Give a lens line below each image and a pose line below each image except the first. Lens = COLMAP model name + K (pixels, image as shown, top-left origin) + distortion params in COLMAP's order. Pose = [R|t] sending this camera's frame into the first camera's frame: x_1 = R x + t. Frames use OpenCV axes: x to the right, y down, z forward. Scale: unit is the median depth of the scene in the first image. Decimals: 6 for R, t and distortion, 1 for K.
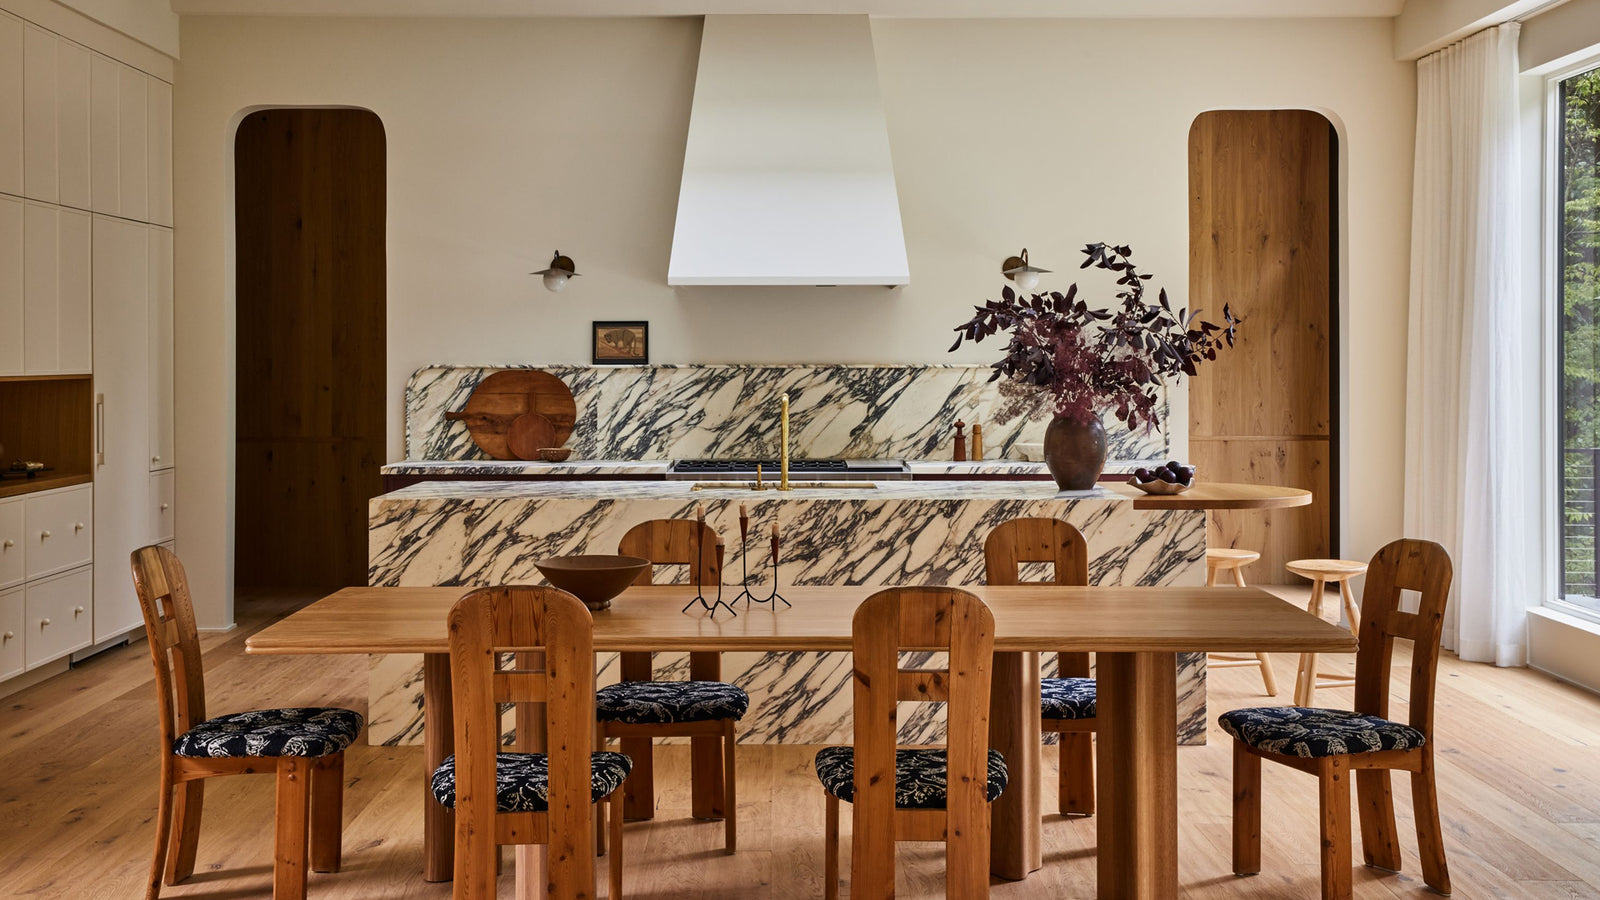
lens RADIAL K [[1935.7, 0, 799.1], [0, 1935.7, 358.0], [0, 0, 1]] dist [0.027367, 0.045554]
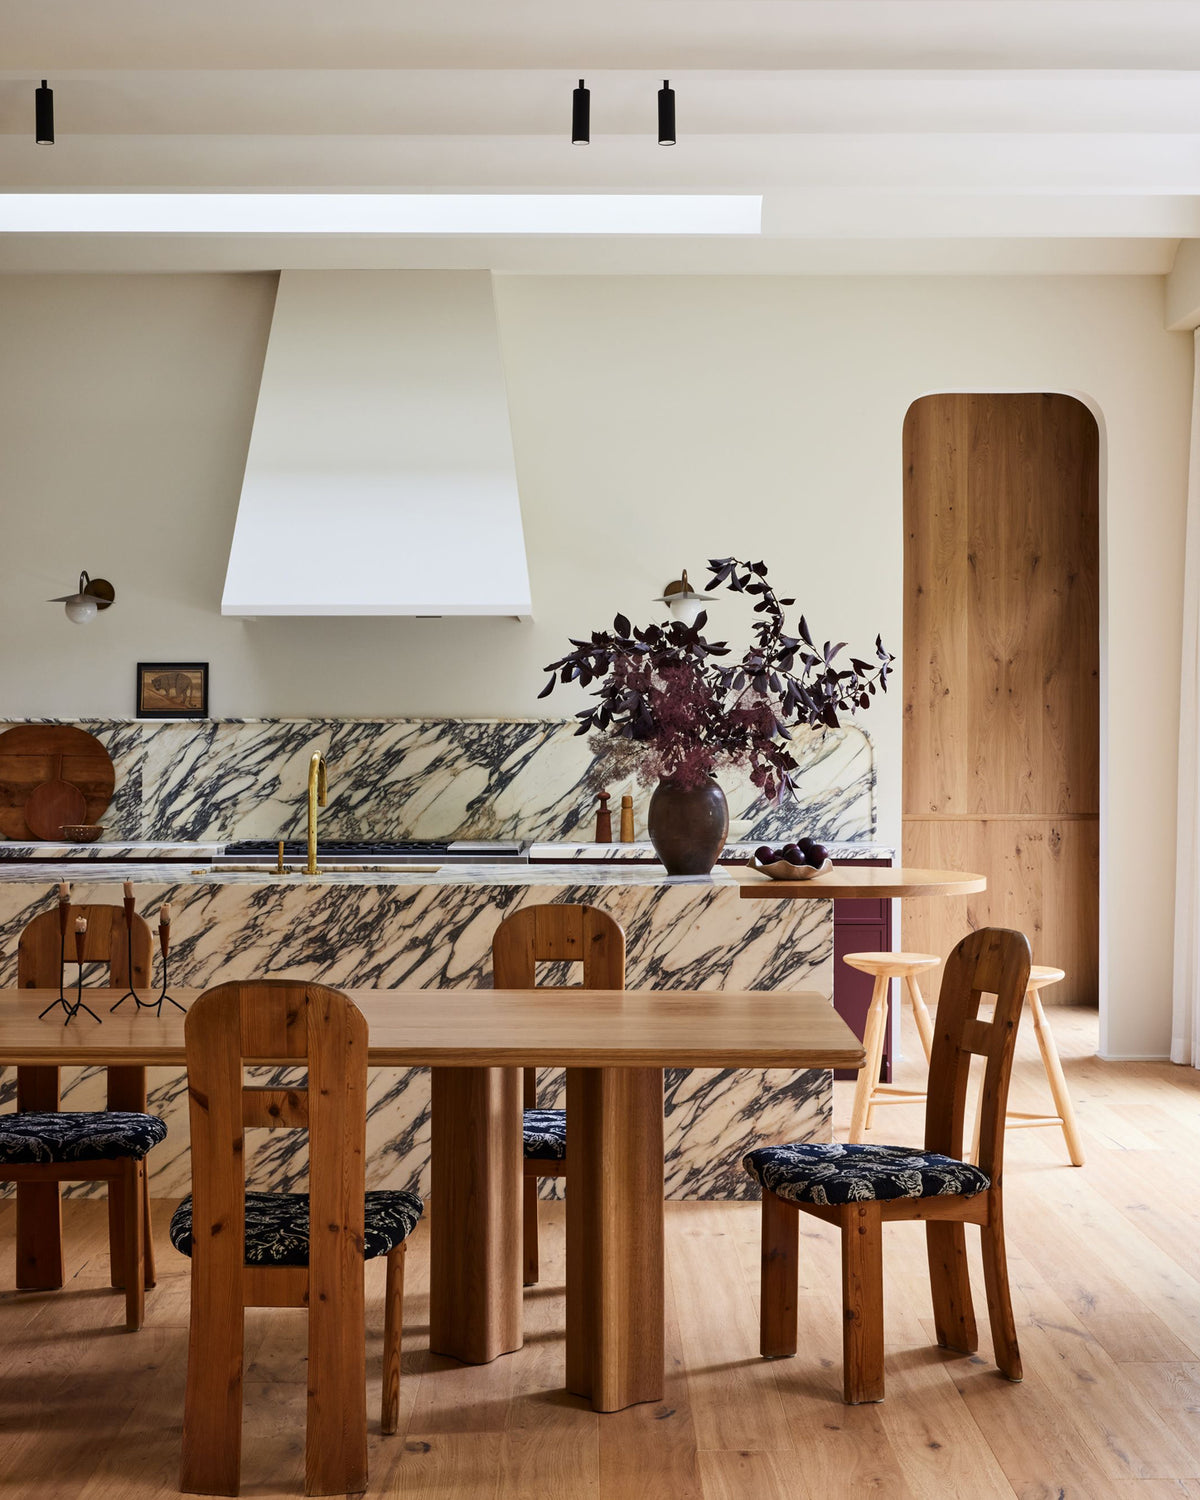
lens RADIAL K [[2487.2, 0, 599.7], [0, 2487.2, 725.0], [0, 0, 1]] dist [-0.001799, 0.010329]
pose [[0.999980, 0.001767, -0.006064, 0.110623], [-0.001774, 0.999998, -0.001287, 0.009120], [0.006062, 0.001297, 0.999981, 0.000870]]
